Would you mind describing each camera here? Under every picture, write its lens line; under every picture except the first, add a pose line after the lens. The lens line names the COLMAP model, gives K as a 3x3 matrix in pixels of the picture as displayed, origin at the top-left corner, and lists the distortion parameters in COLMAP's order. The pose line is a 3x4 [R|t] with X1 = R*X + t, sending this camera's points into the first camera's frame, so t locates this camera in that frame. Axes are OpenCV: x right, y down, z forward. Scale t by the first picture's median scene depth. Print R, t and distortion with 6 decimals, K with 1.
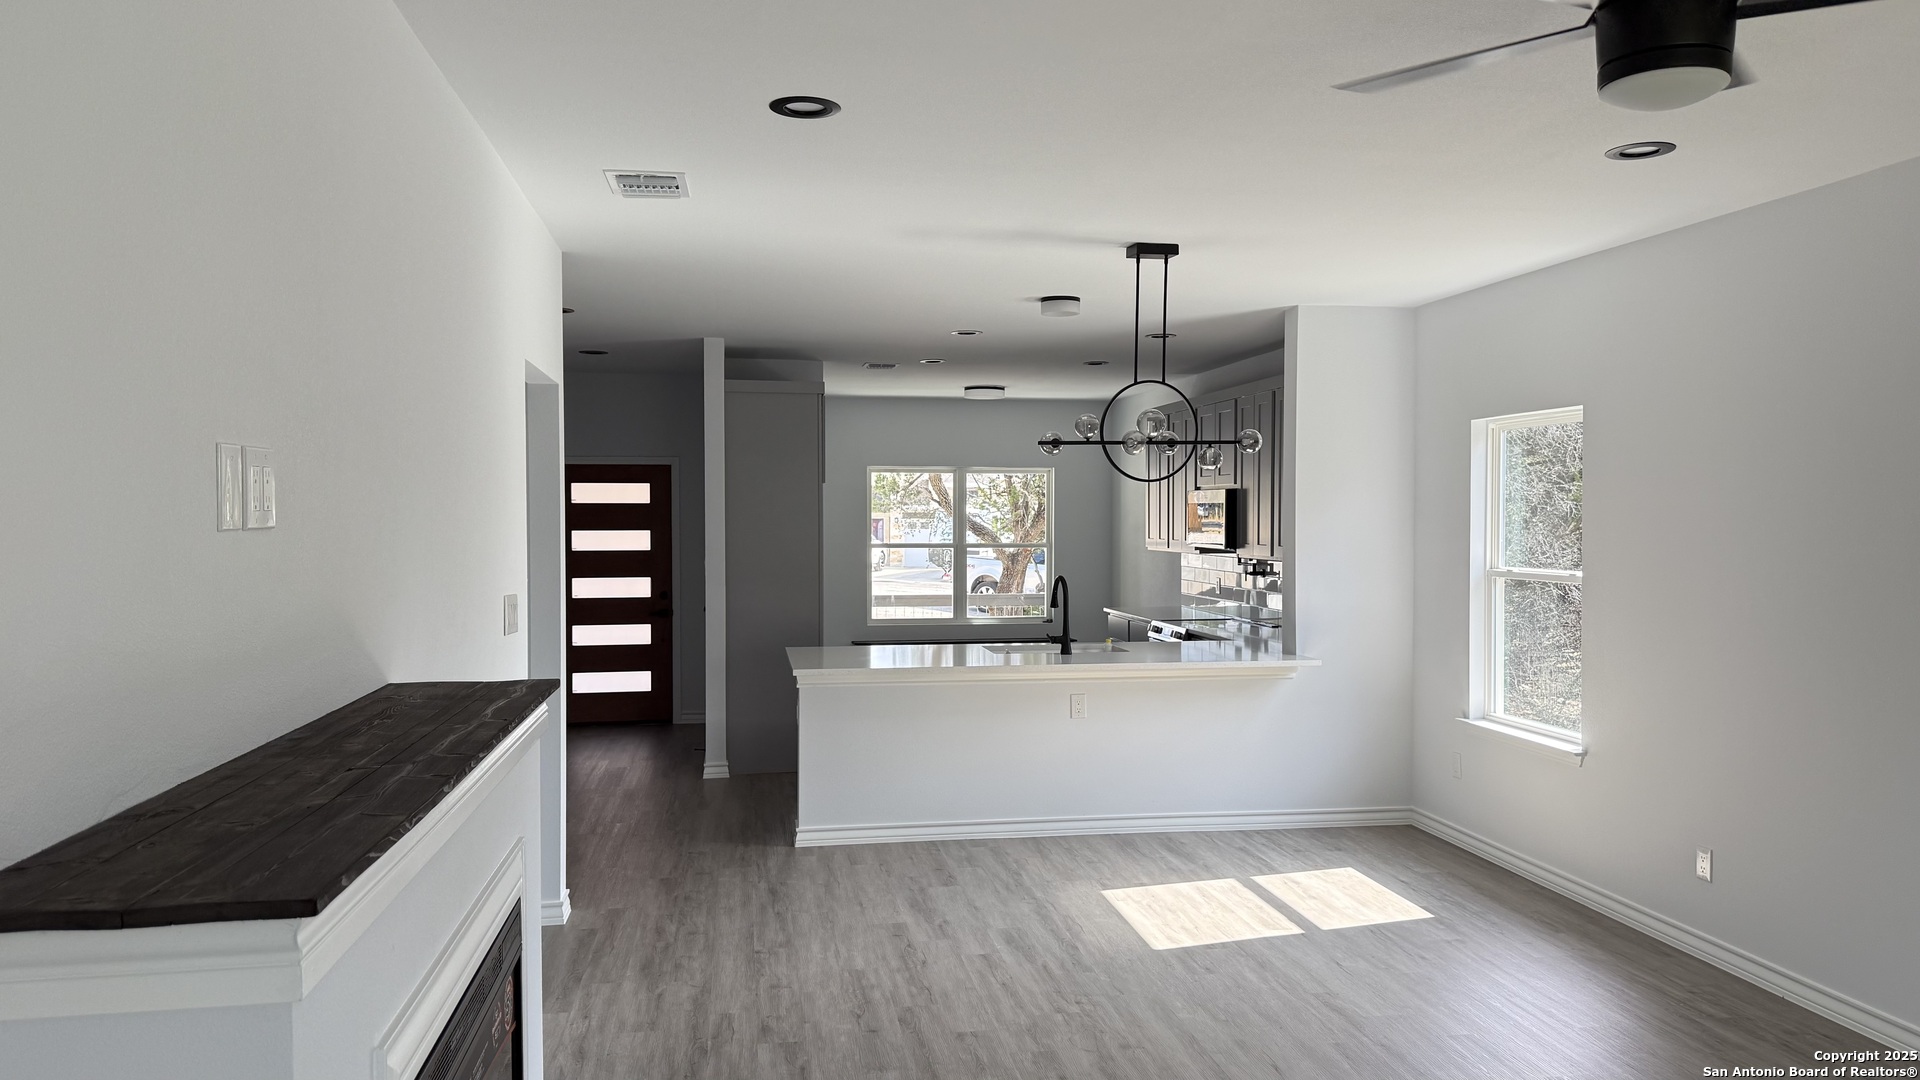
lens RADIAL K [[1342.6, 0, 978.2], [0, 1342.6, 509.9], [0, 0, 1]] dist [0.076998, -0.089607]
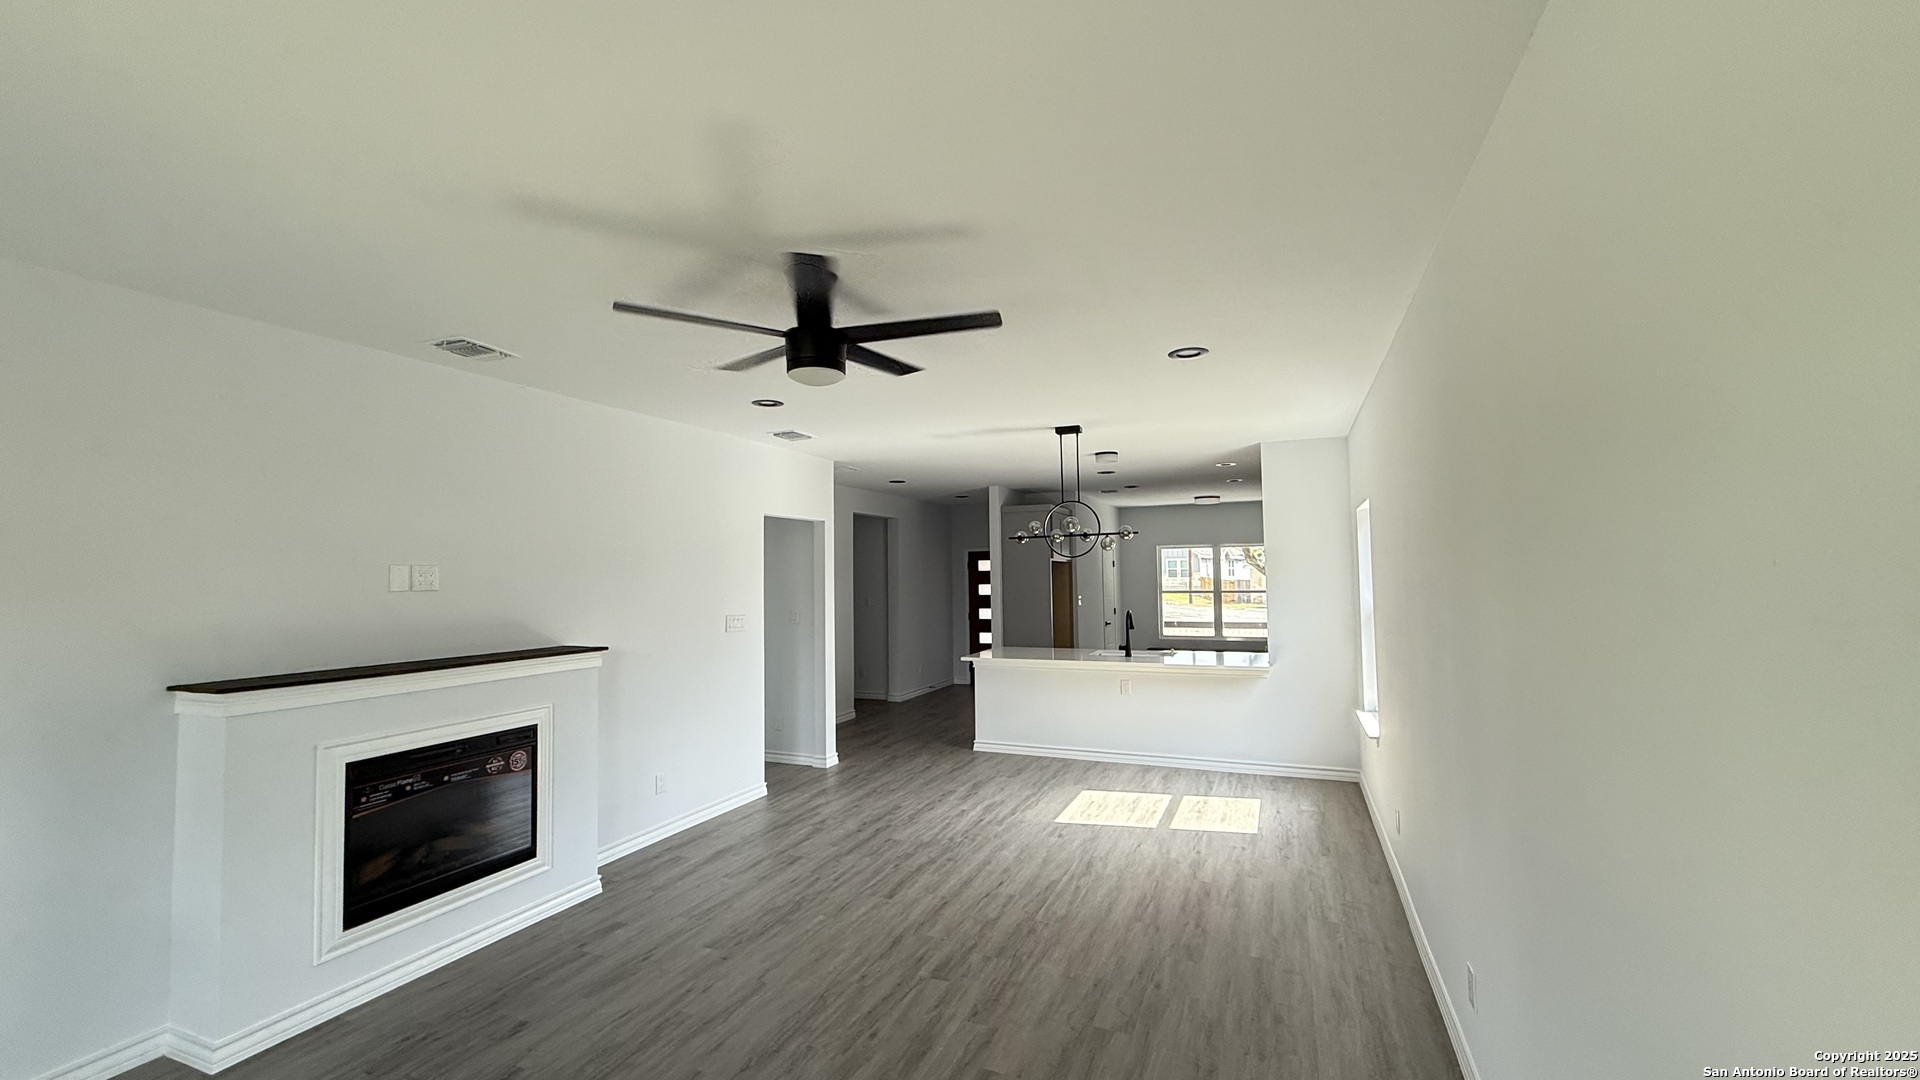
lens RADIAL K [[763.9, 0, 949.6], [0, 763.9, 534.3], [0, 0, 1]] dist [0.003778, 0.000156]
pose [[0.833090, -0.047082, -0.551130, 0.545303], [0.021307, 0.998363, -0.053080, -0.002509], [0.552727, 0.032478, 0.832729, 0.069052]]
